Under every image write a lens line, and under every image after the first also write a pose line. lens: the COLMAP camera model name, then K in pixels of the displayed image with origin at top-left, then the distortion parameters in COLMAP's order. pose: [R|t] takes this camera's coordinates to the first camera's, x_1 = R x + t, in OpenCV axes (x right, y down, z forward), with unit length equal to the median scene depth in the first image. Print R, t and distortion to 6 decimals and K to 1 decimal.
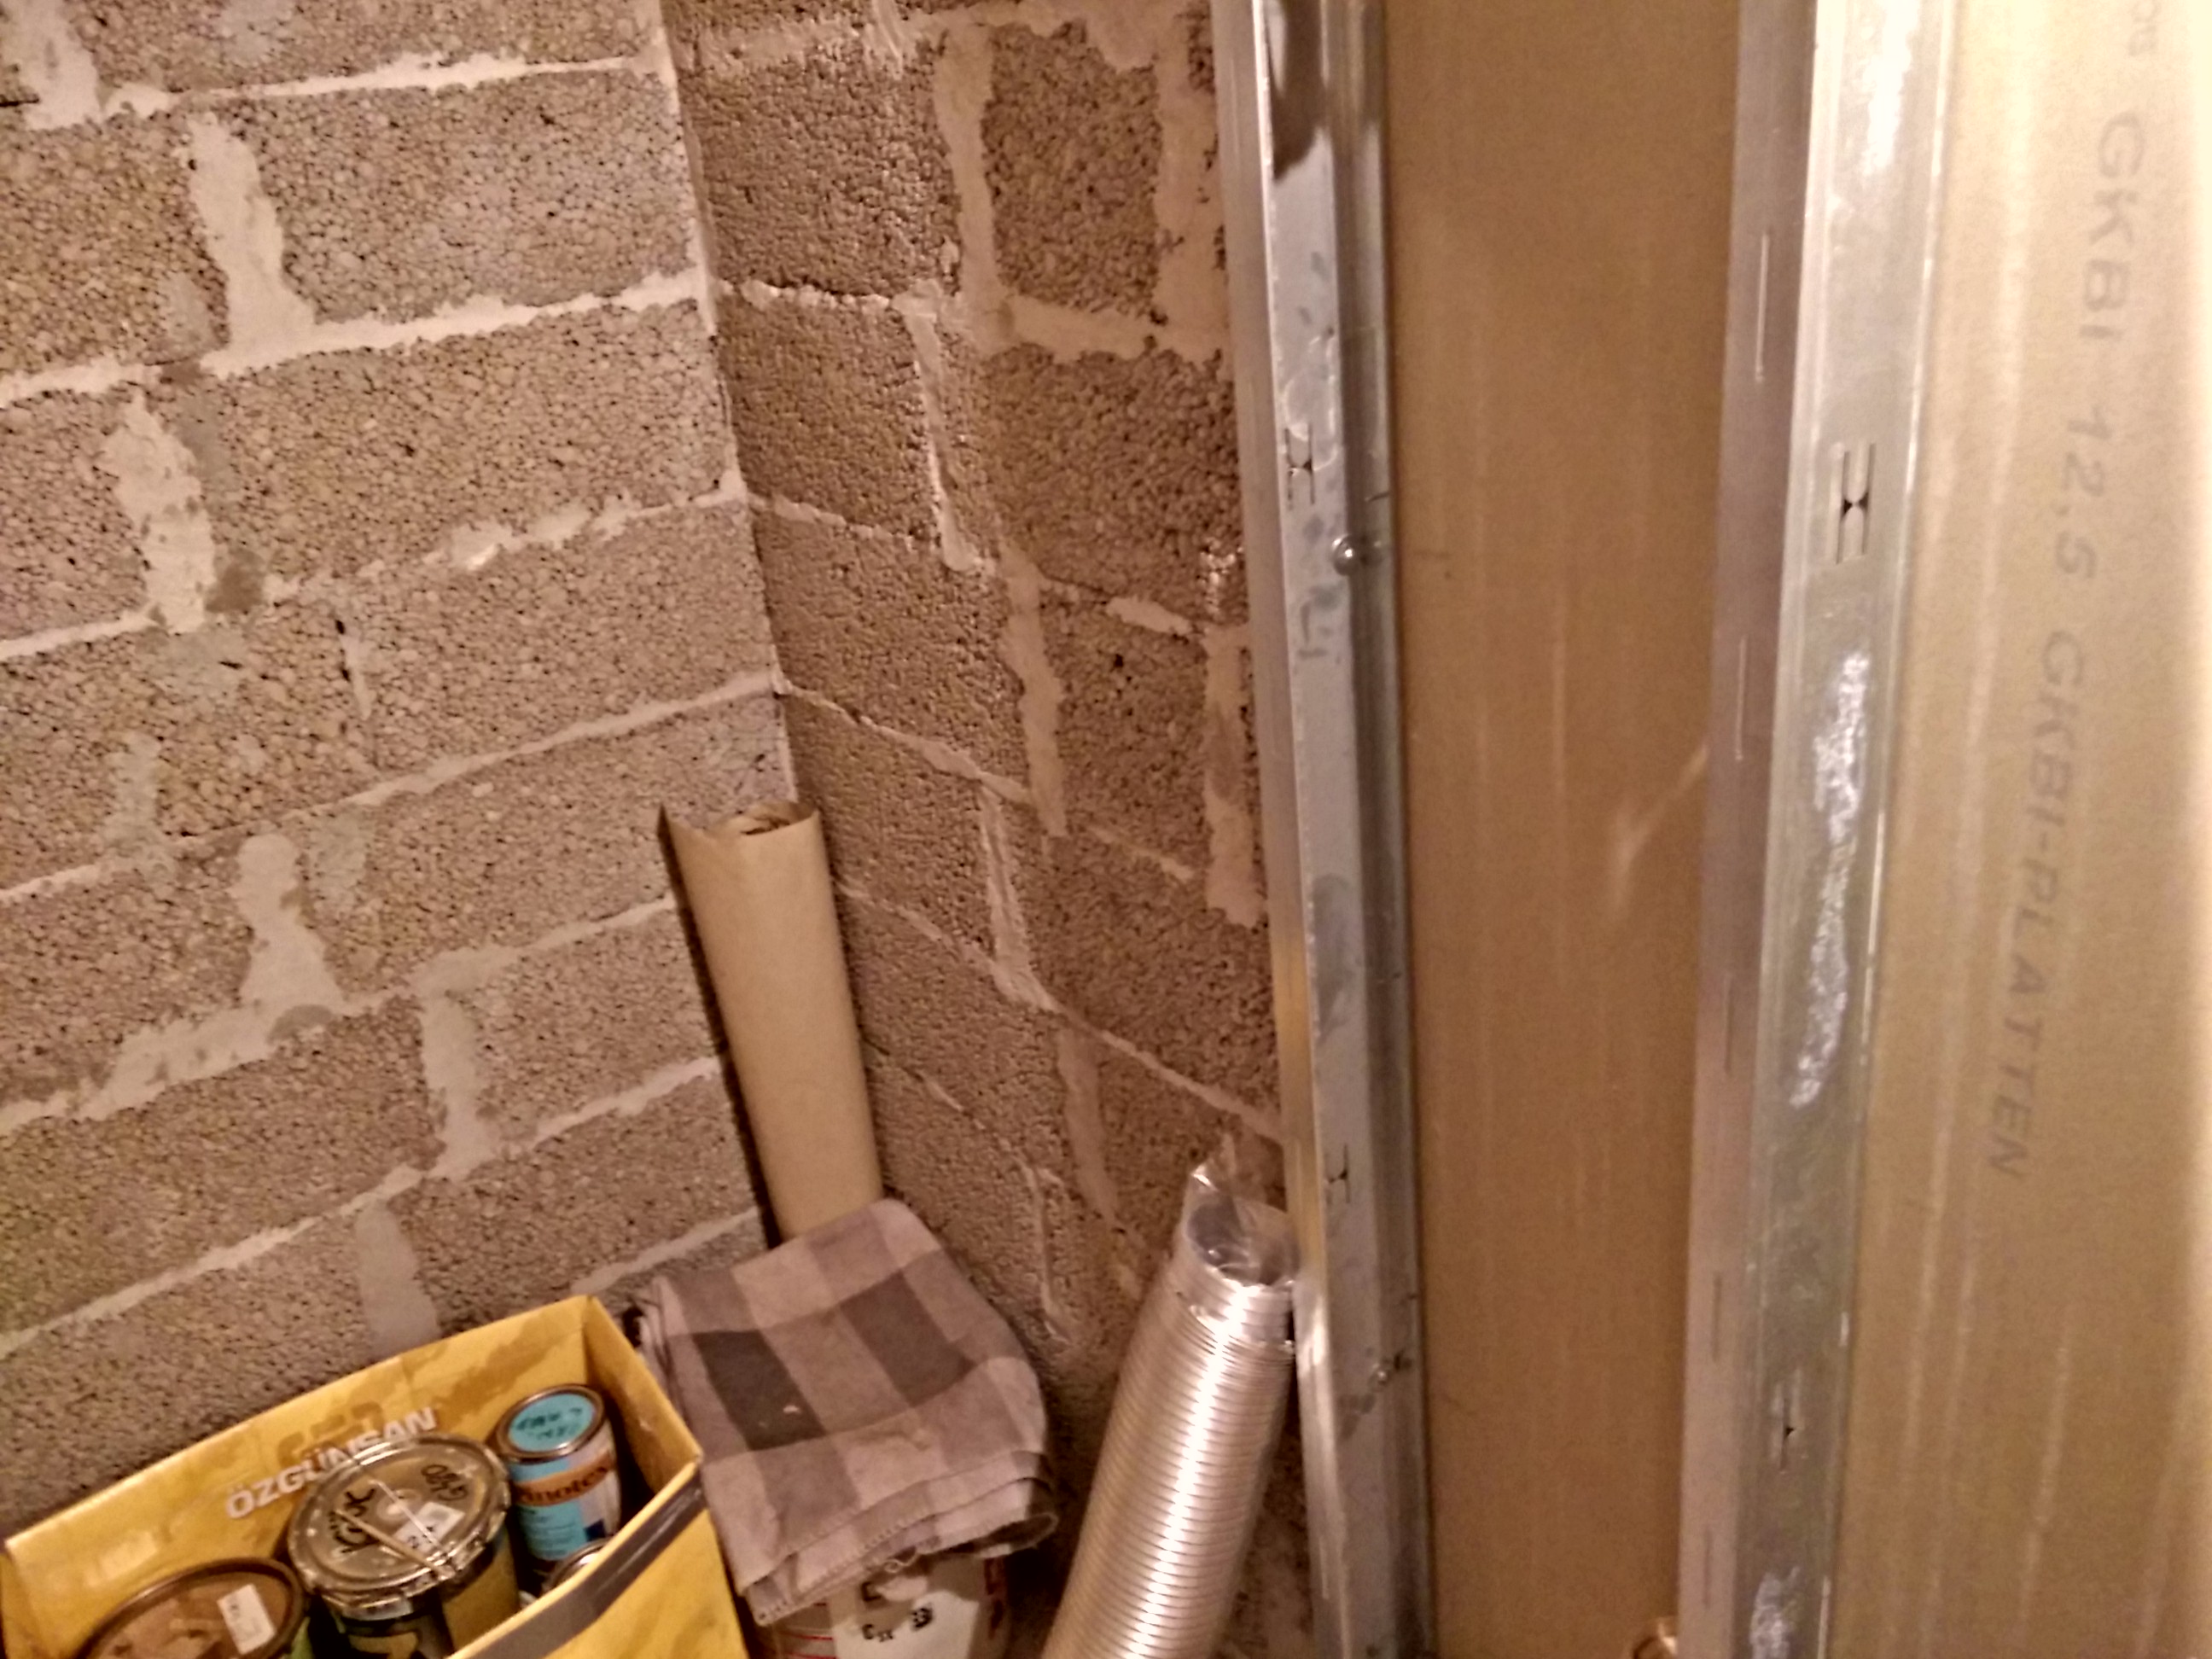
lens RADIAL K [[1775.8, 0, 1118.0], [0, 1775.8, 816.8], [0, 0, 1]] dist [0.056632, -0.083938]
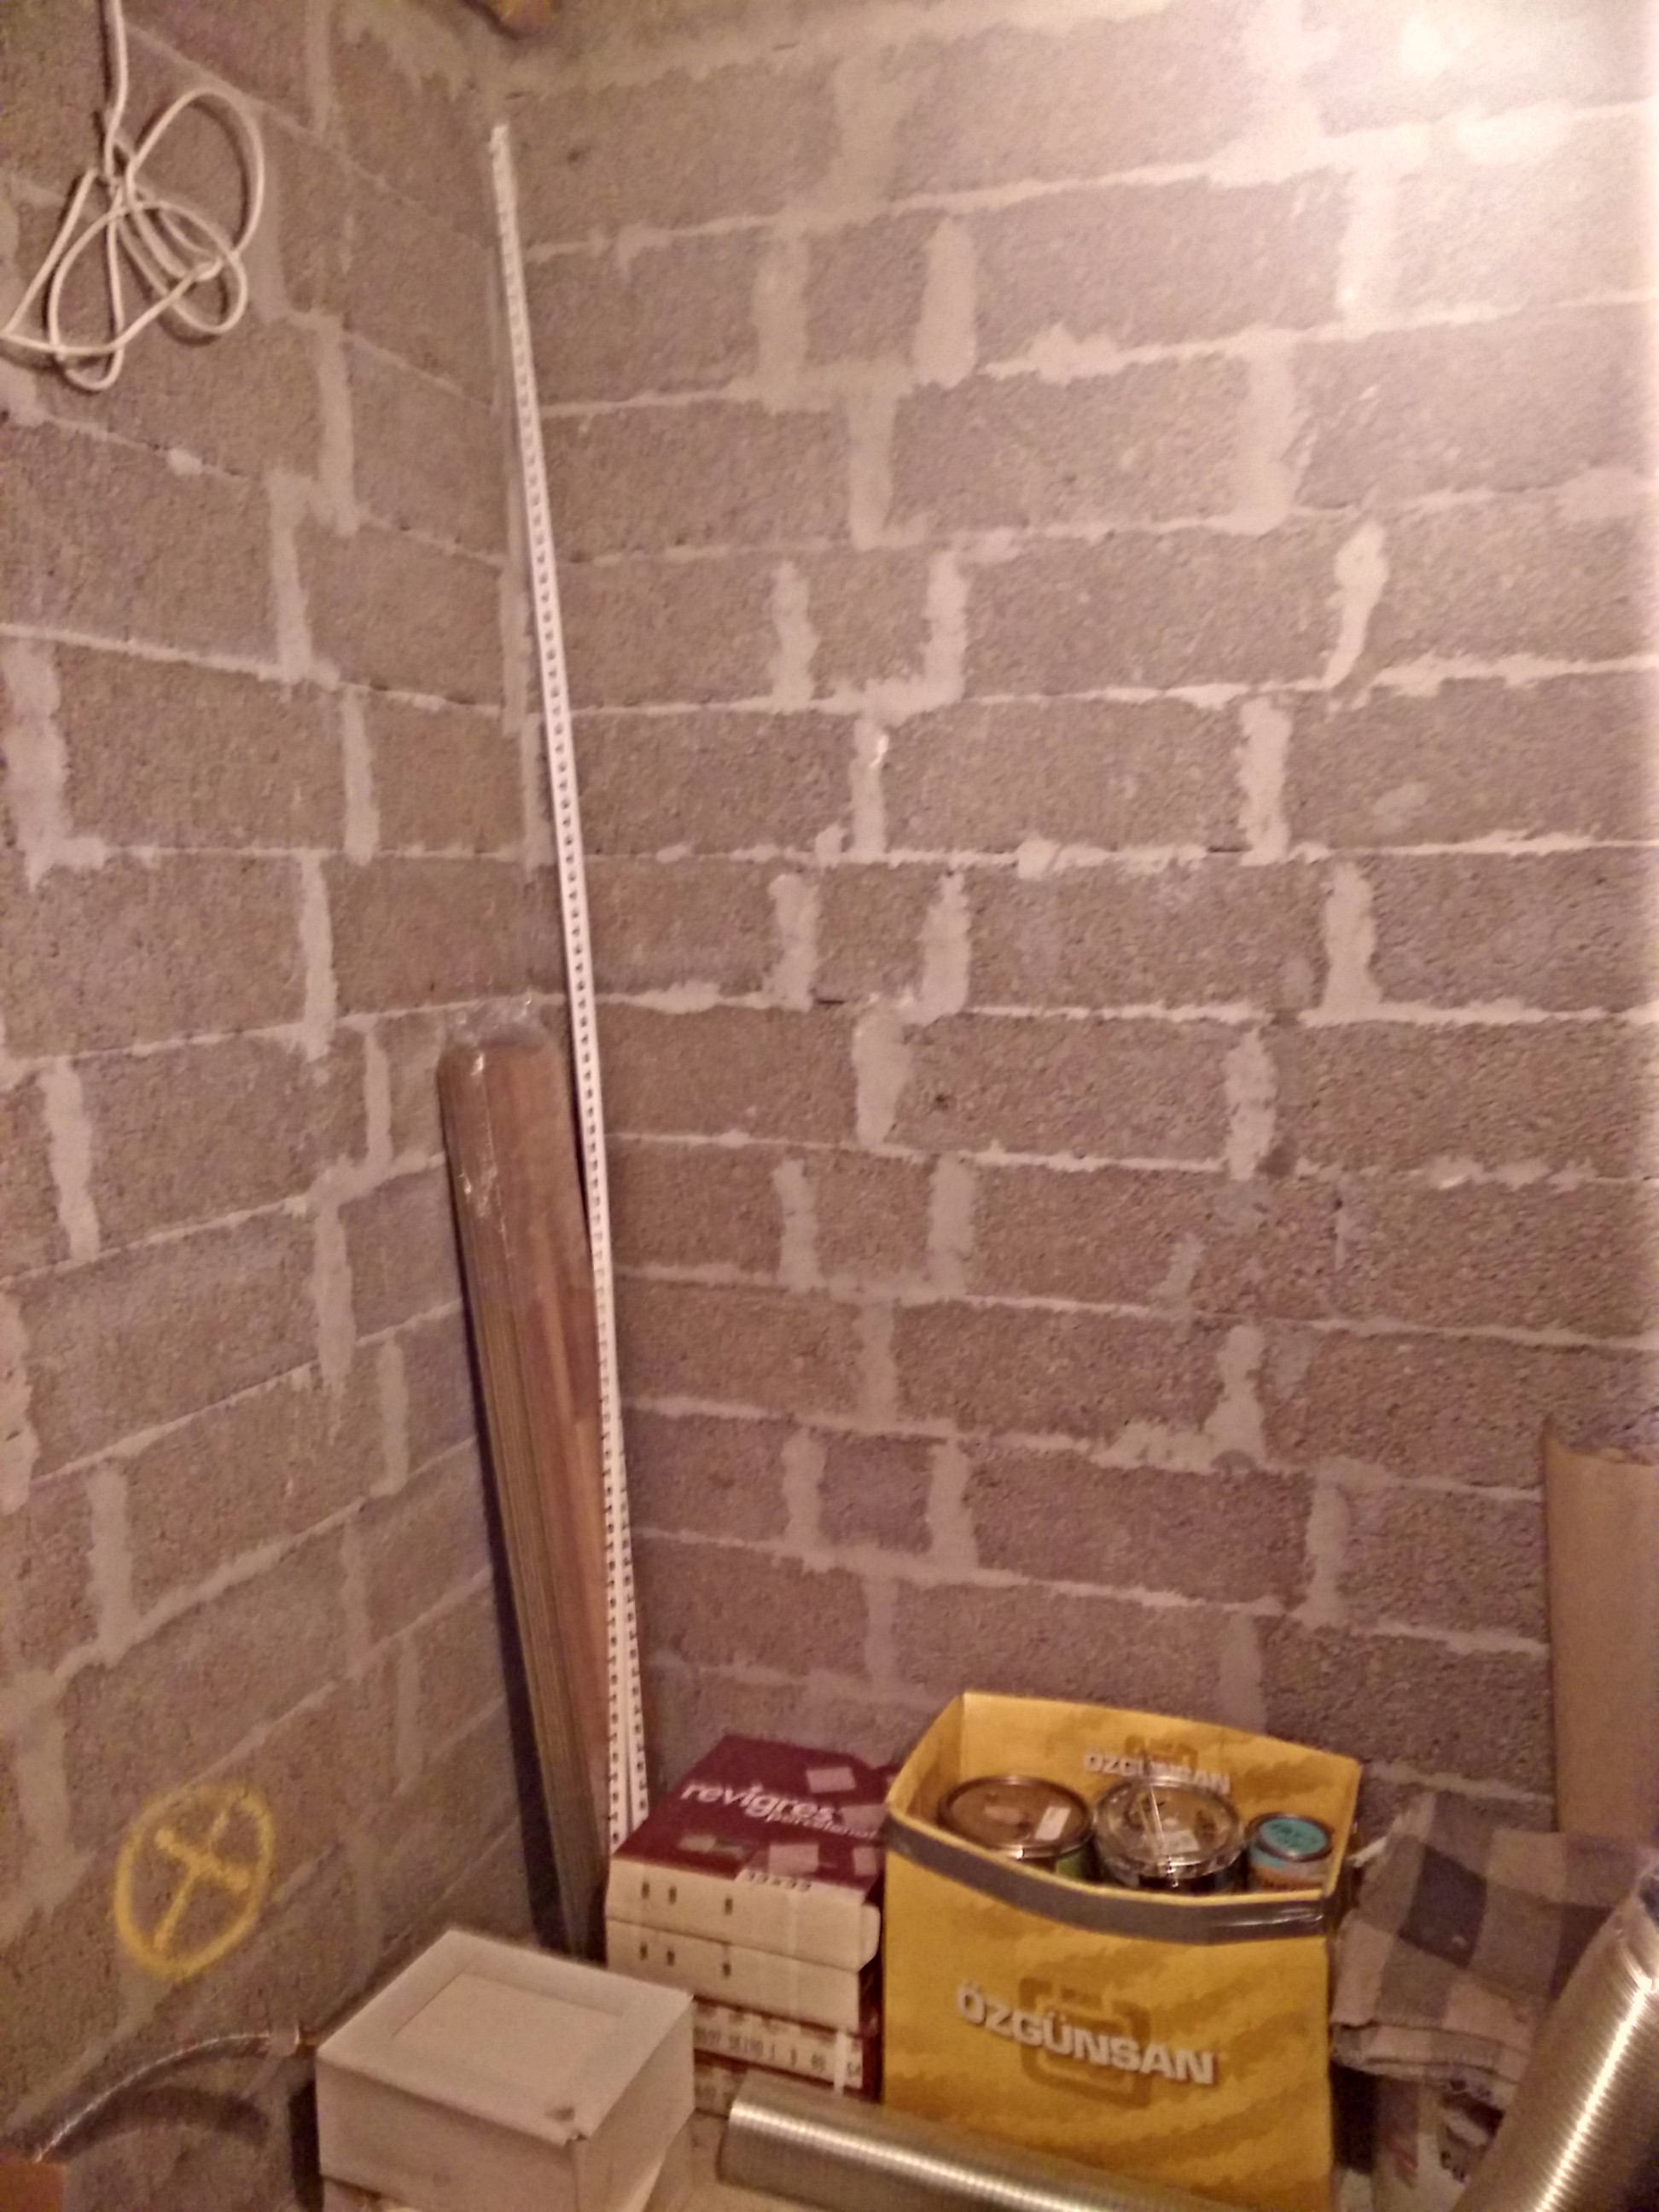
lens RADIAL K [[1775.8, 0, 821.2], [0, 1775.8, 1116.0], [0, 0, 1]] dist [0.056632, -0.083938]
pose [[0.537596, 0.192327, -0.820976, 0.493407], [-0.342119, 0.939649, -0.003899, -0.025565], [0.770679, 0.282967, 0.570950, -0.143826]]
